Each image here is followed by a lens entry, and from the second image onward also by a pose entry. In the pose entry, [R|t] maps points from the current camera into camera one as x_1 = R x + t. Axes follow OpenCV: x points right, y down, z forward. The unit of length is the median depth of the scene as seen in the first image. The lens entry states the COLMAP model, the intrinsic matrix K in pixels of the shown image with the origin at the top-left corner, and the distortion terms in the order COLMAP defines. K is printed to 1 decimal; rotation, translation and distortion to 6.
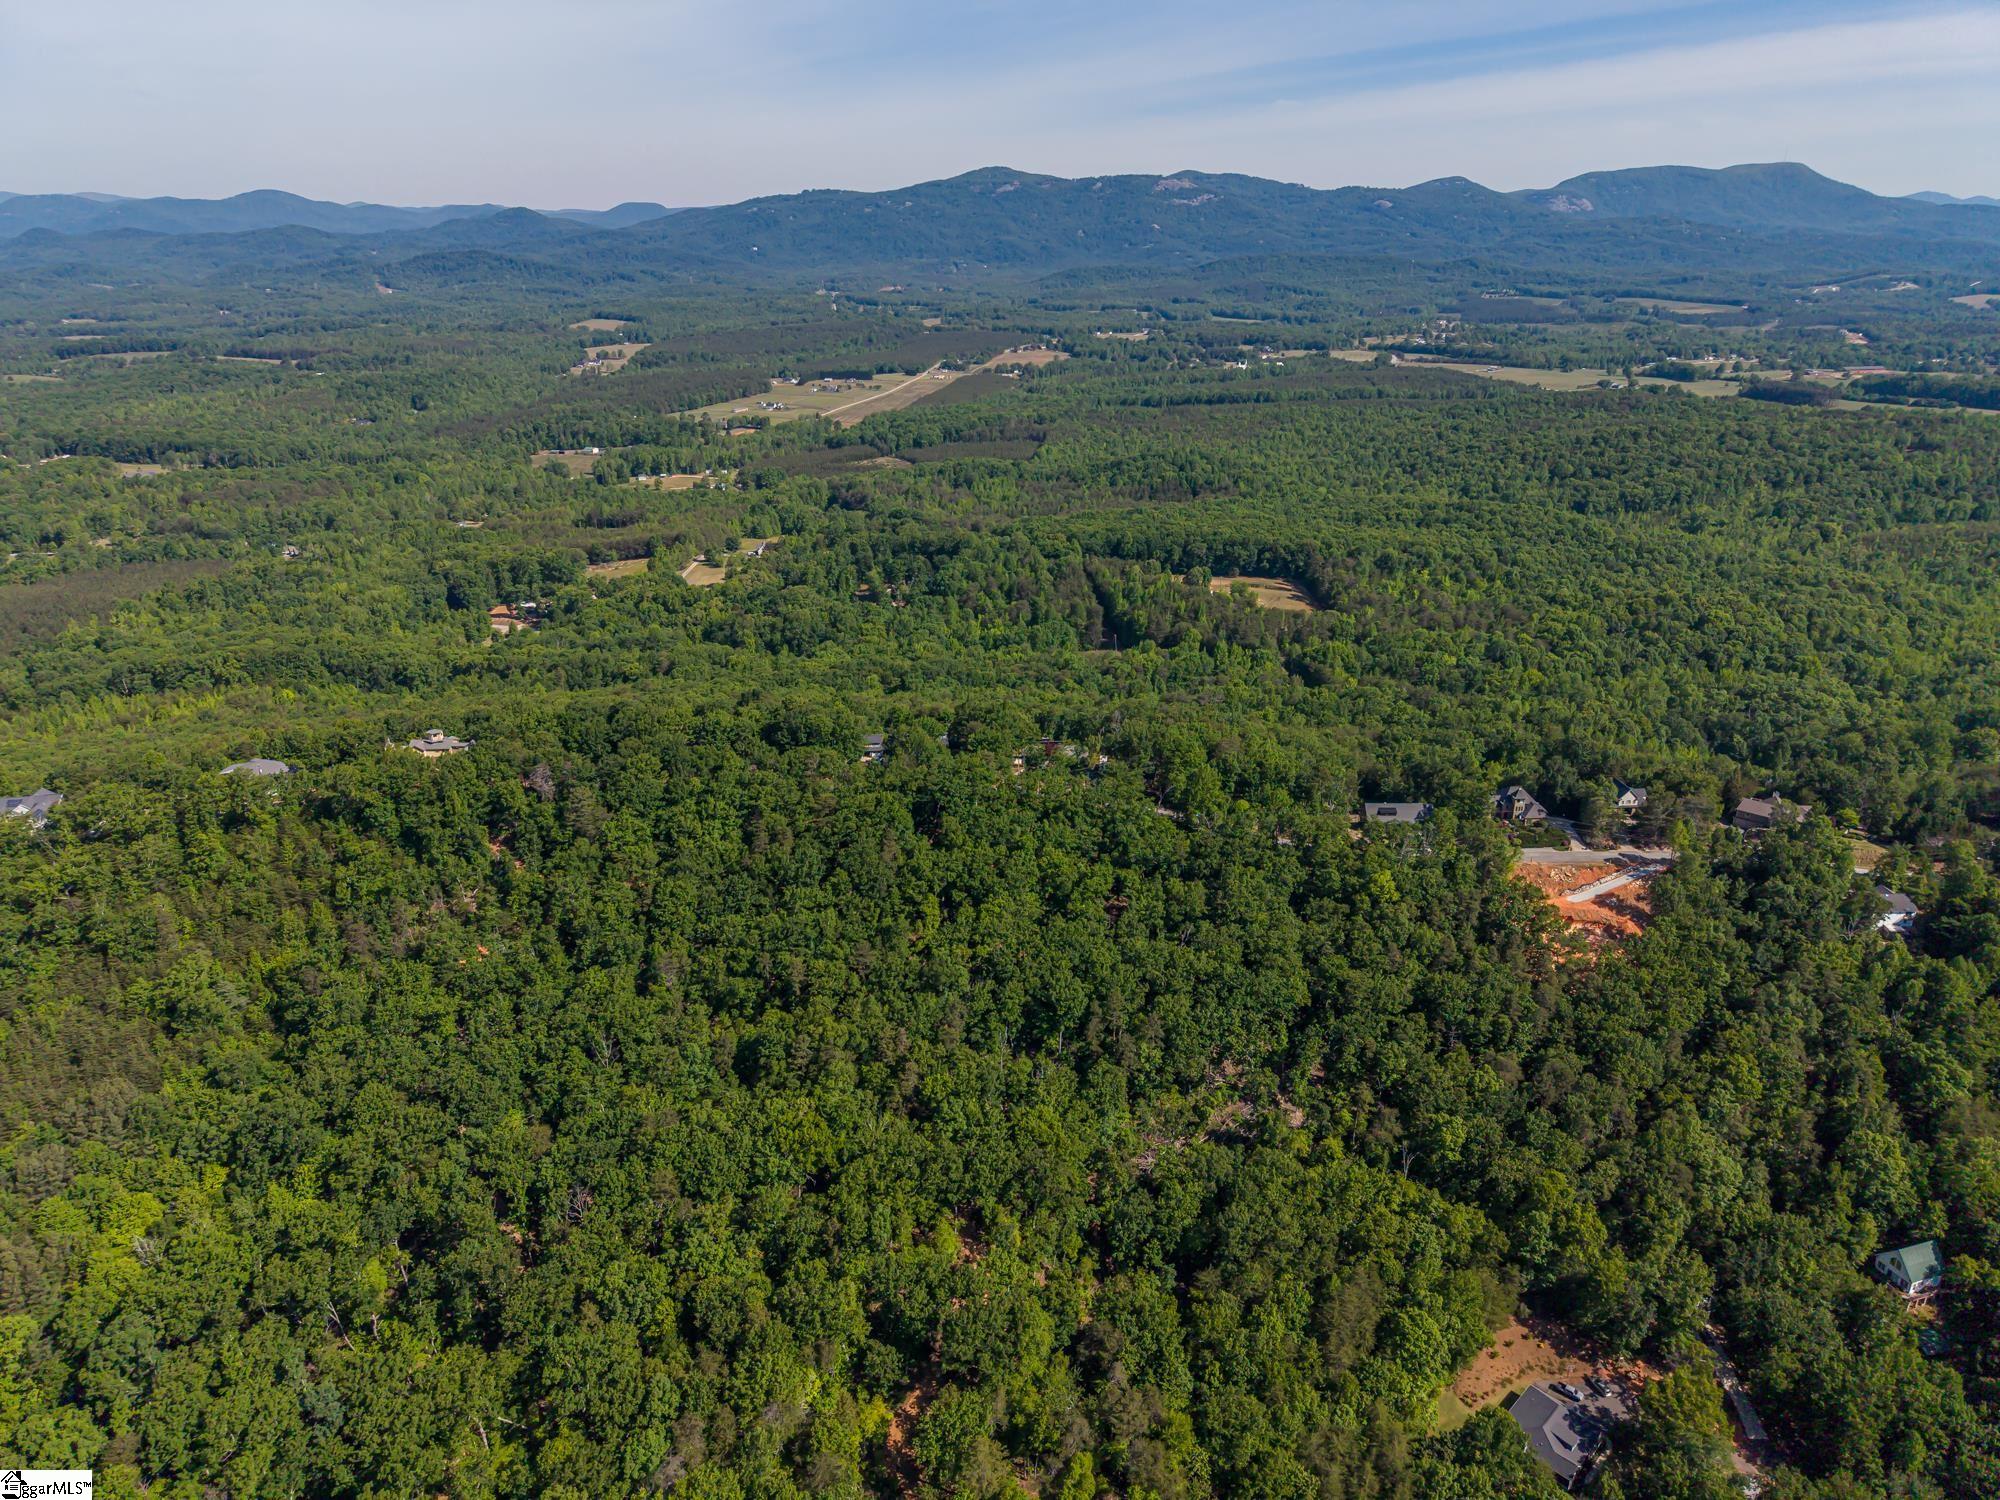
lens RADIAL K [[1324.9, 0, 1000.2], [0, 1324.9, 736.1], [0, 0, 1]] dist [0.046306, -0.030885]
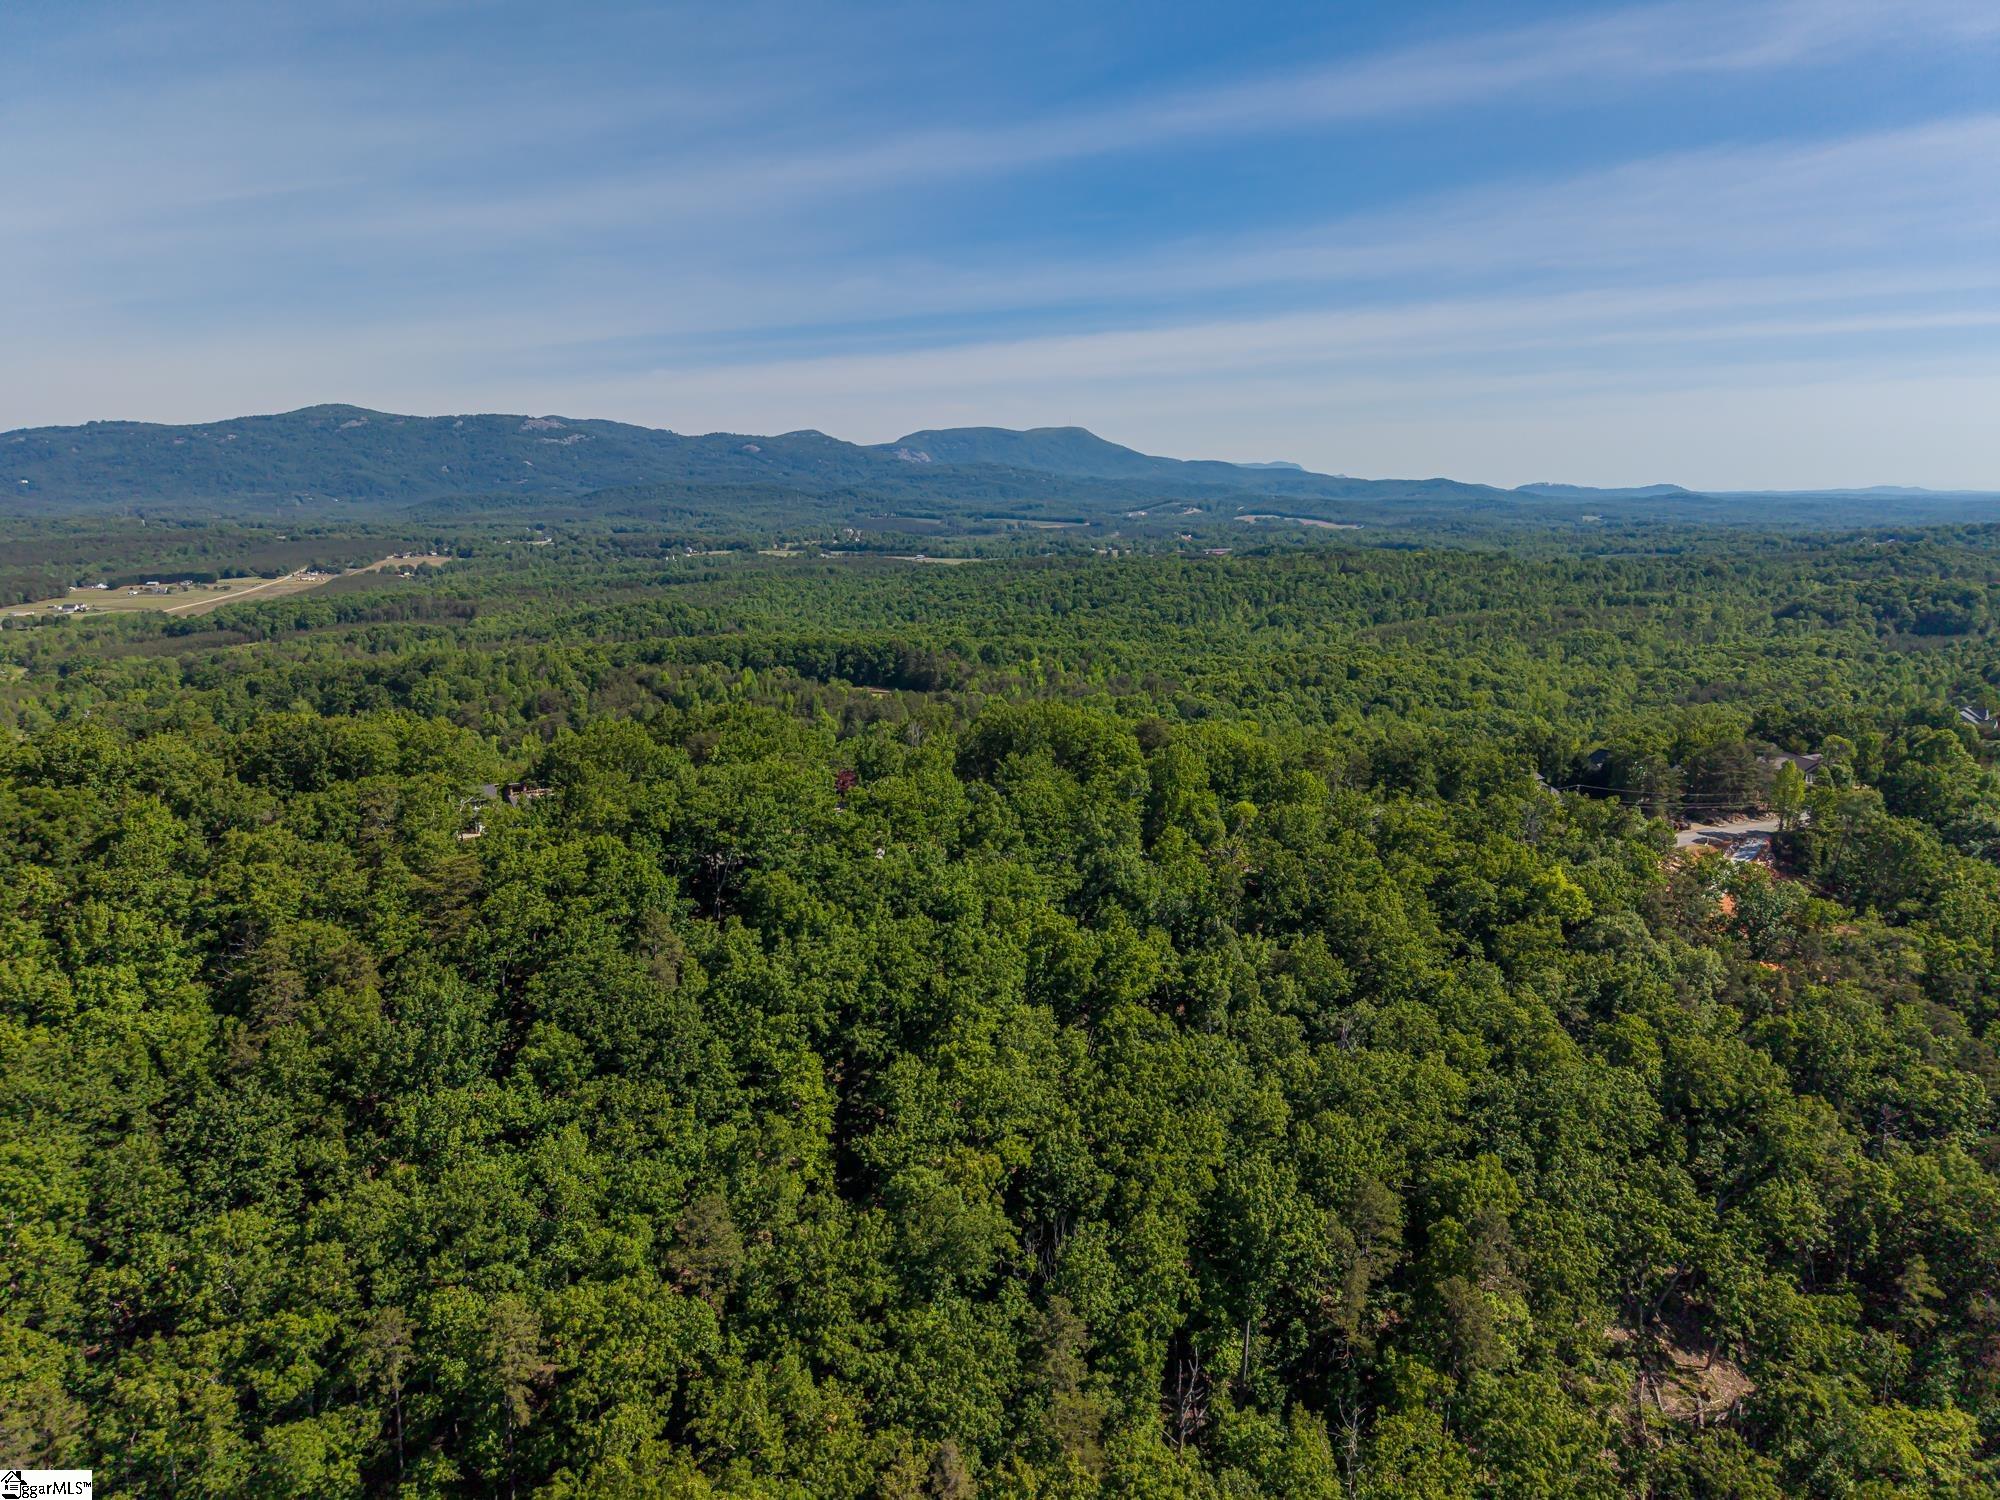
lens RADIAL K [[1324.9, 0, 989.8], [0, 1324.9, 749.4], [0, 0, 1]] dist [0.046306, -0.030885]
pose [[0.902711, -0.080831, 0.422586, -0.150444], [0.150601, 0.979421, -0.134366, 0.088795], [-0.403029, 0.184936, 0.896307, 0.573295]]
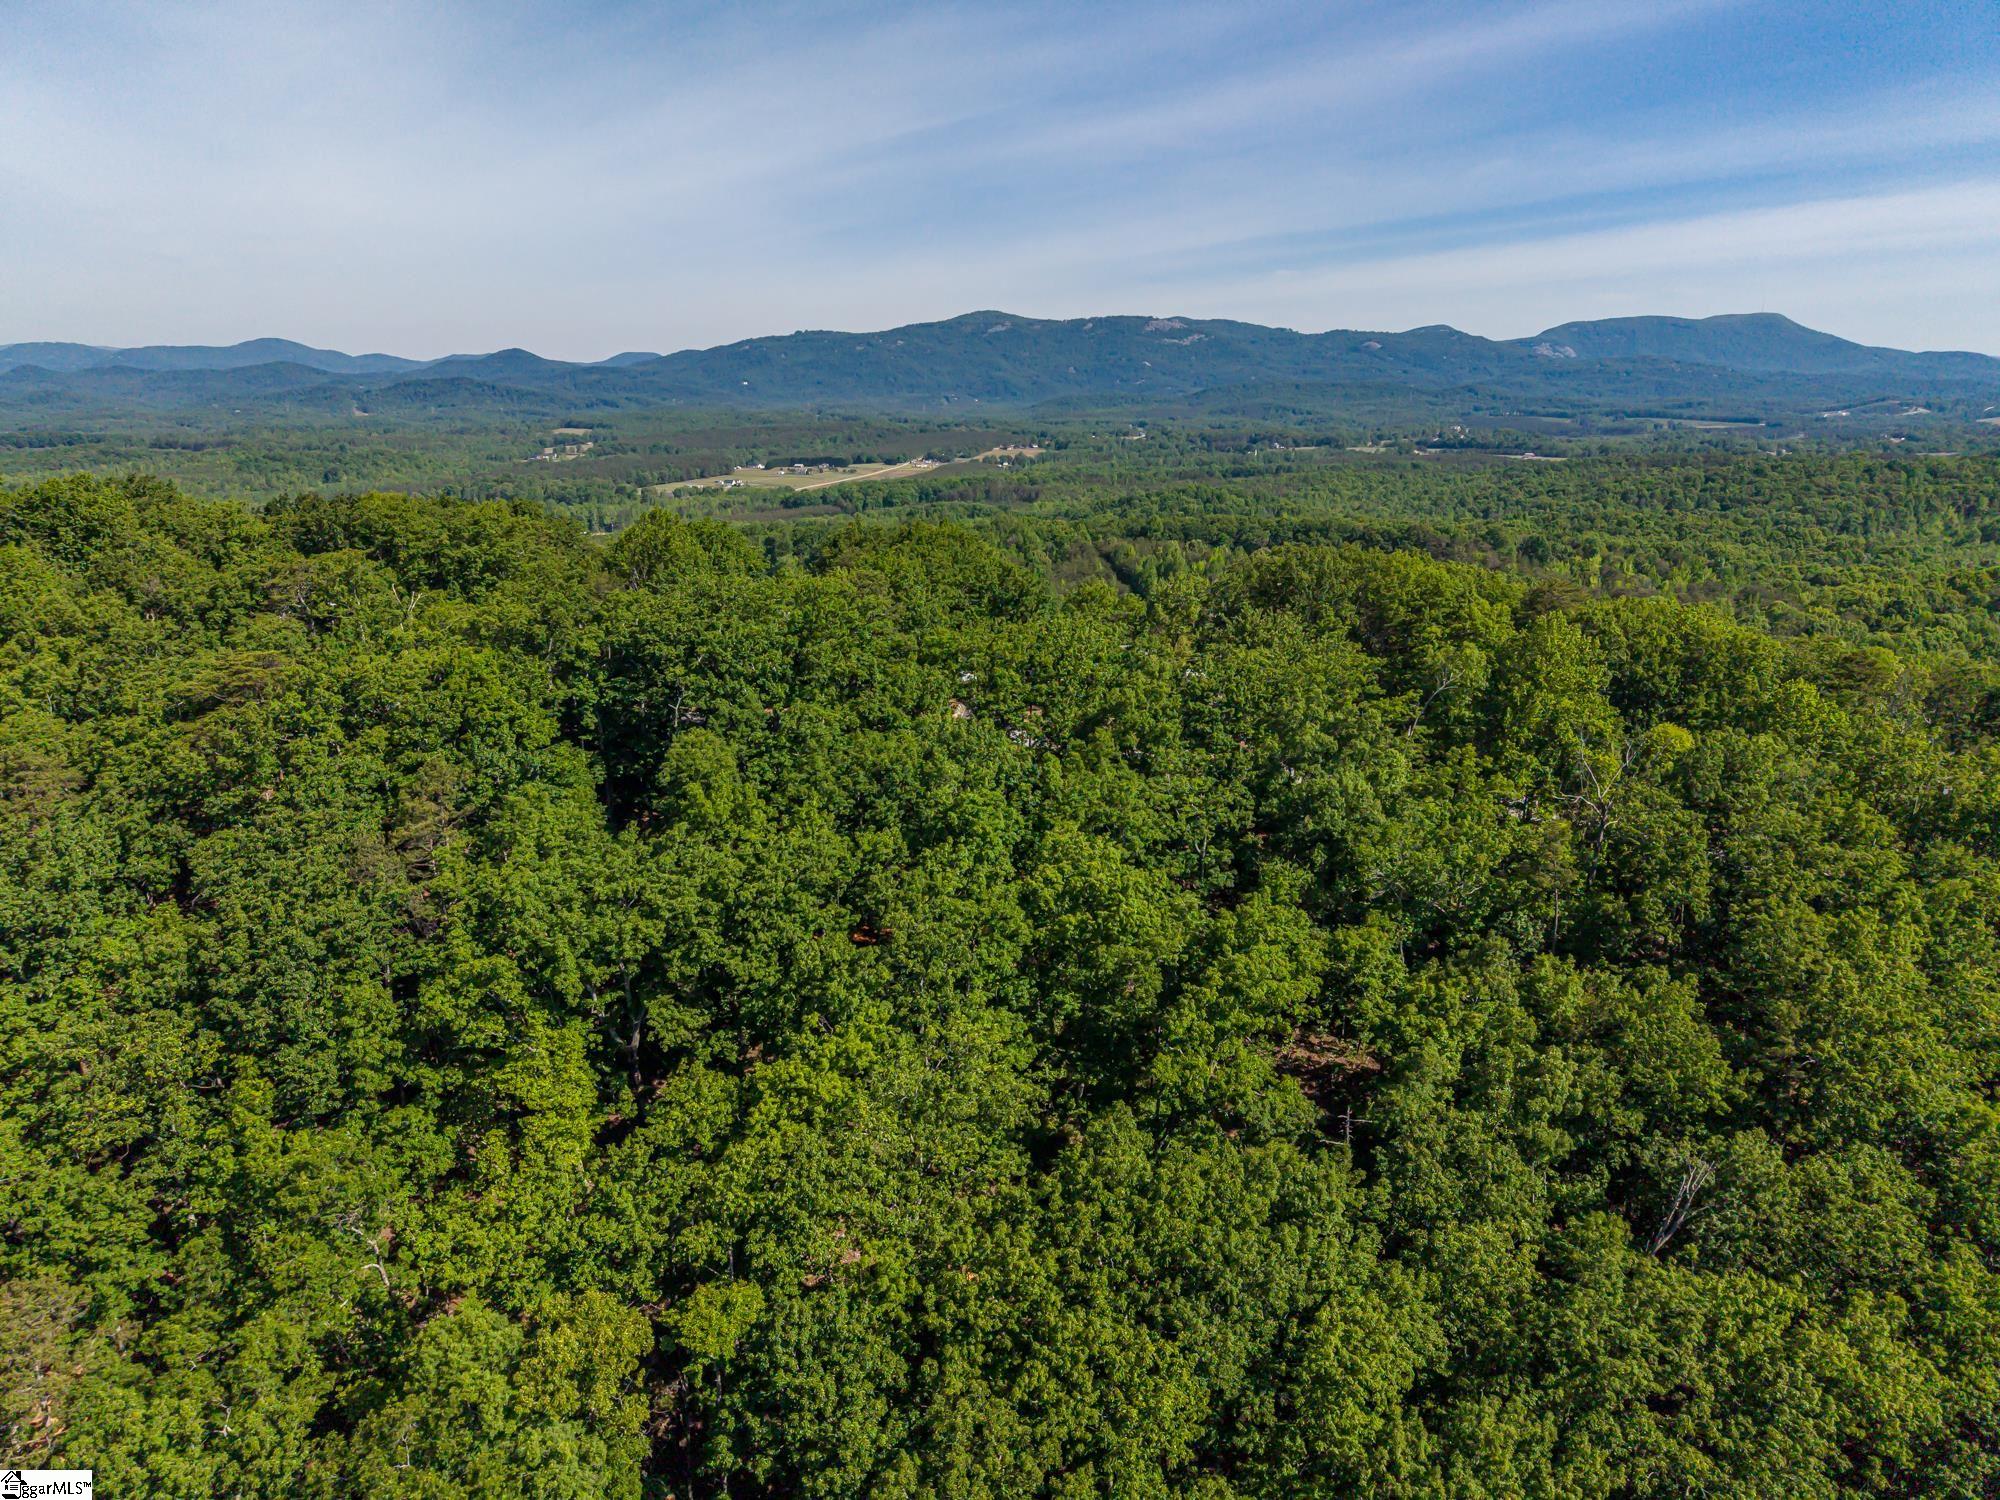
lens RADIAL K [[1324.9, 0, 1001.6], [0, 1324.9, 747.5], [0, 0, 1]] dist [0.046306, -0.030885]
pose [[0.999971, 0.002380, 0.007172, 0.021578], [-0.001650, 0.994980, -0.100060, 0.090078], [-0.007374, 0.100046, 0.994956, 0.718030]]
